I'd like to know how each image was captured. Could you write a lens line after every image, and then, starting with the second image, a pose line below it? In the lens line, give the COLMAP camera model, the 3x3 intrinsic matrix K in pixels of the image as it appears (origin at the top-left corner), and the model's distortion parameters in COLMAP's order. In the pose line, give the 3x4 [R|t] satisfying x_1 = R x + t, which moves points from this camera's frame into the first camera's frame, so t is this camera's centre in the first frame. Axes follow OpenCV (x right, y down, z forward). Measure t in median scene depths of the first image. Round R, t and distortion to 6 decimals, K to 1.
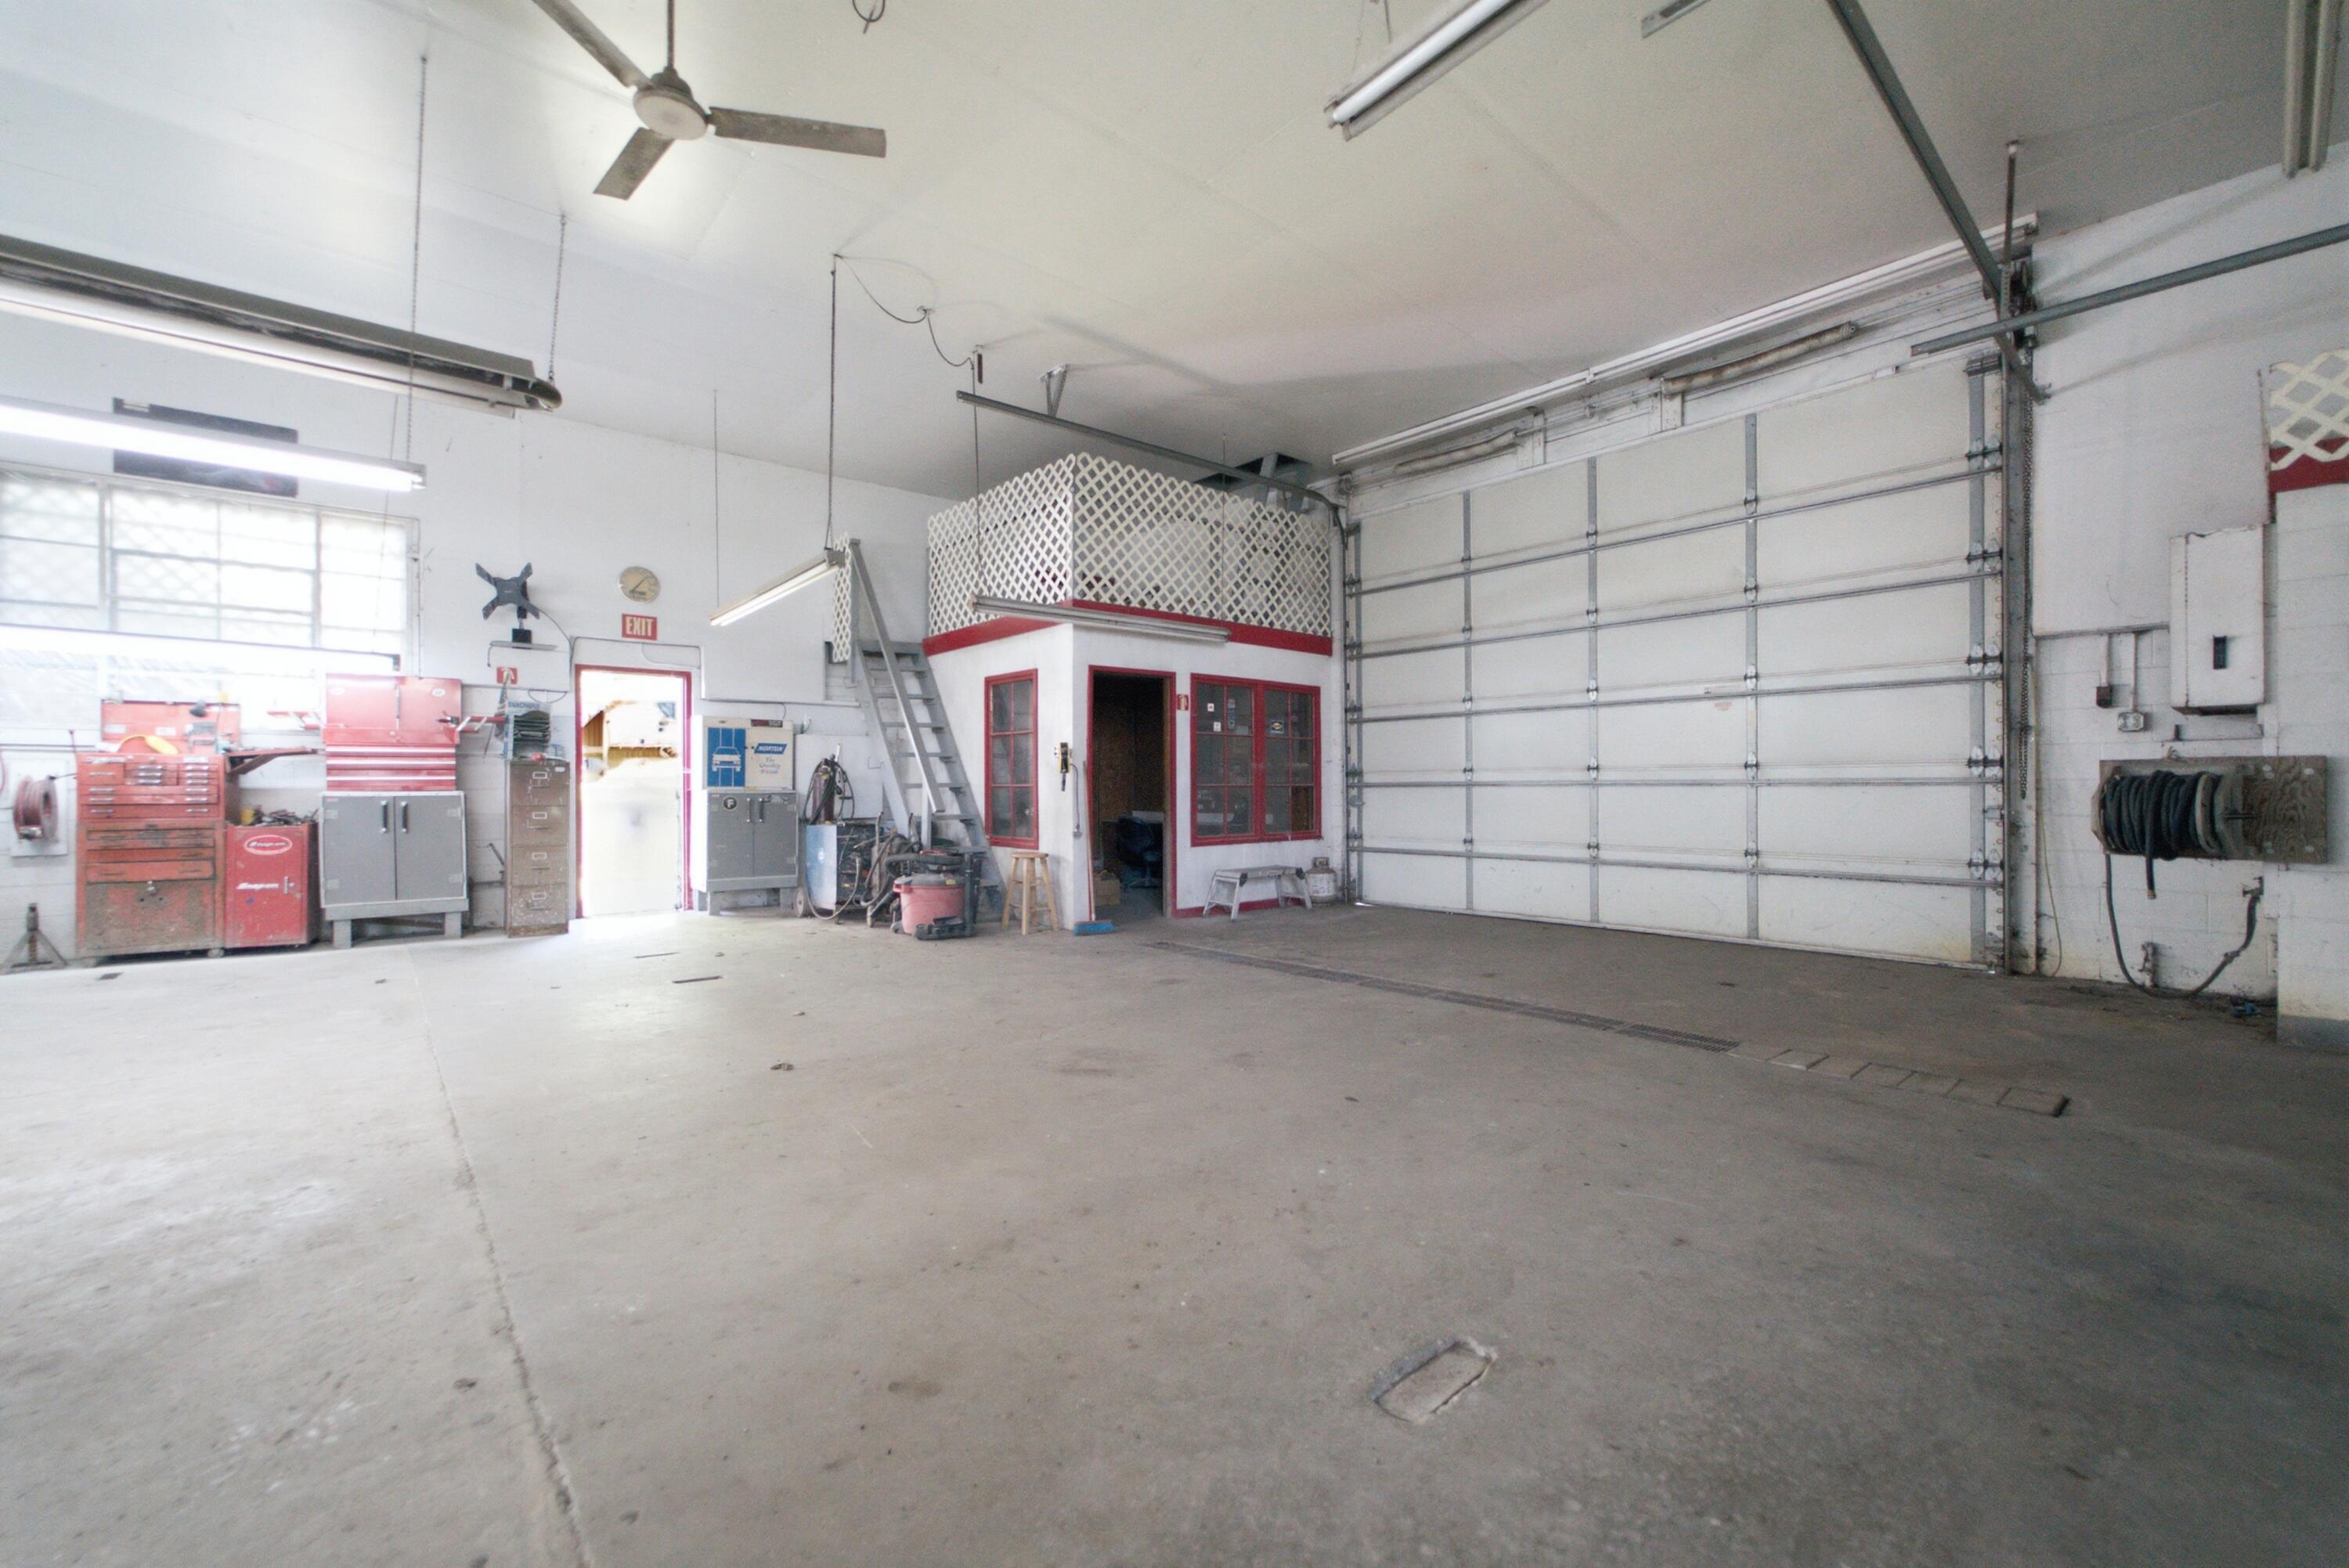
lens RADIAL K [[948.3, 0, 1184.4], [0, 948.3, 781.7], [0, 0, 1]] dist [0.001644, 0.000270]
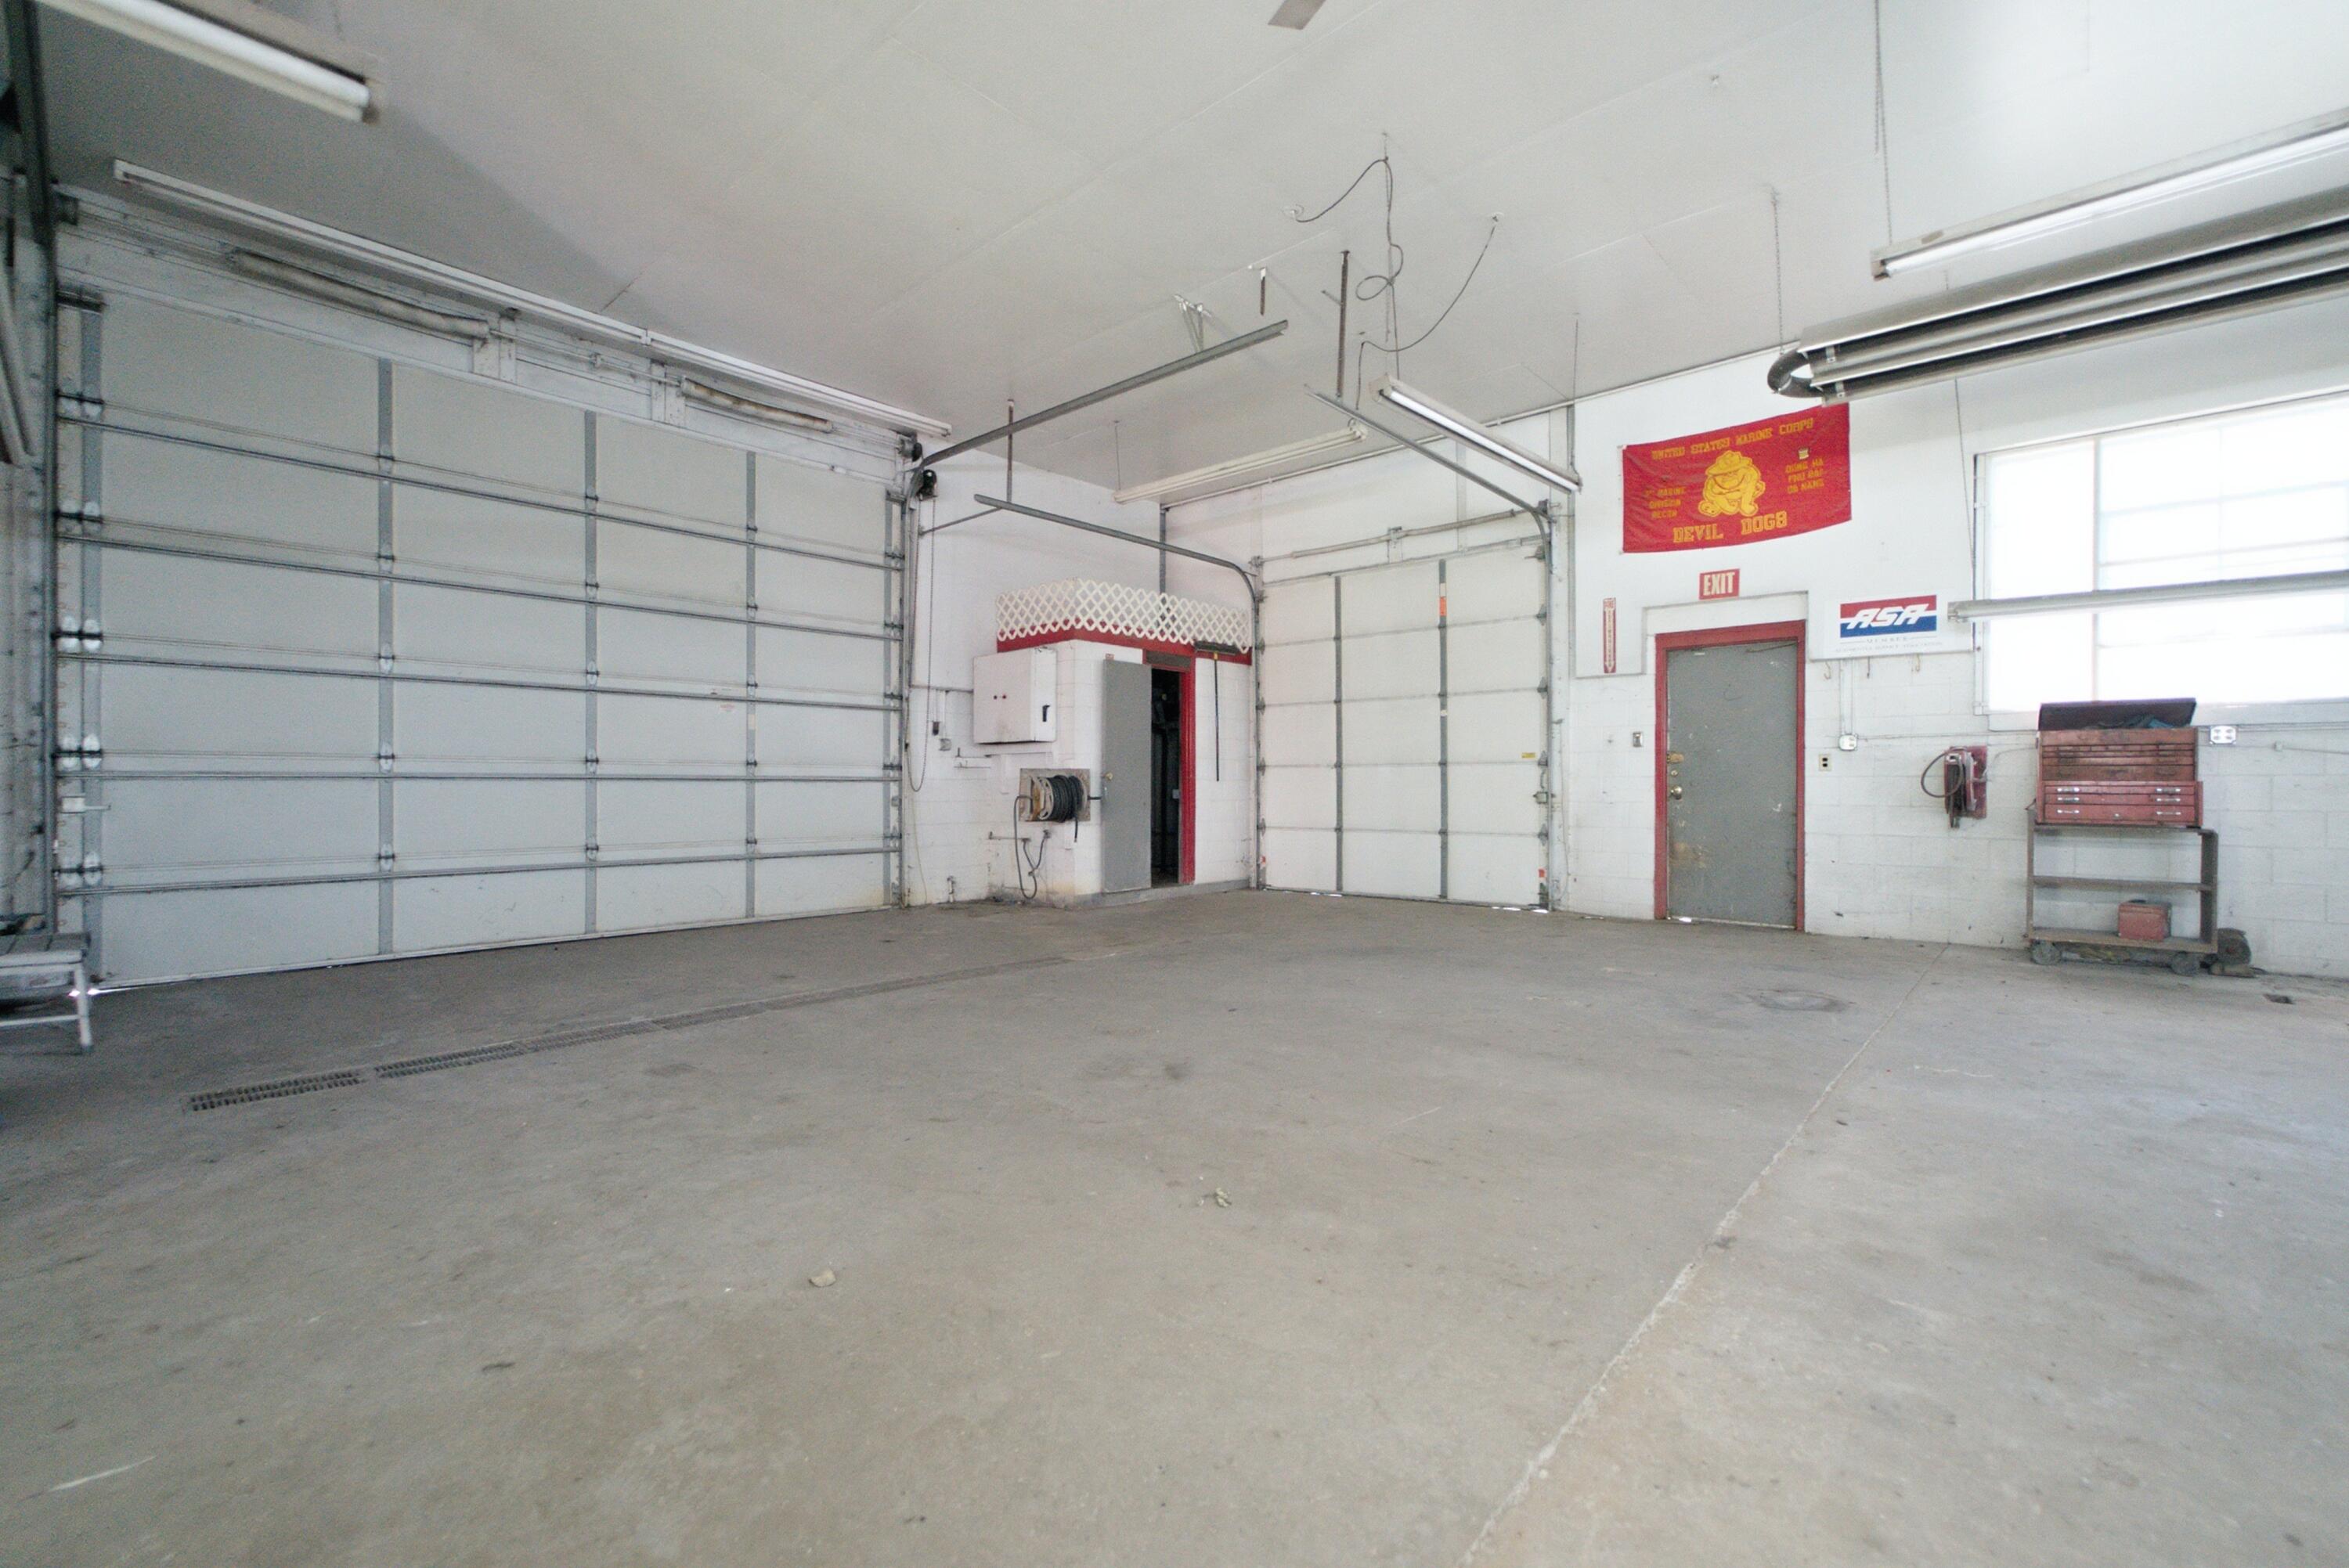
lens RADIAL K [[992.6, 0, 1174.5], [0, 992.6, 784.0], [0, 0, 1]] dist [-0.000011, -0.000001]
pose [[-0.110741, 0.003982, 0.993841, -0.570894], [-0.007667, 0.999959, -0.004861, 0.008214], [-0.993820, -0.008158, -0.110706, 0.571517]]
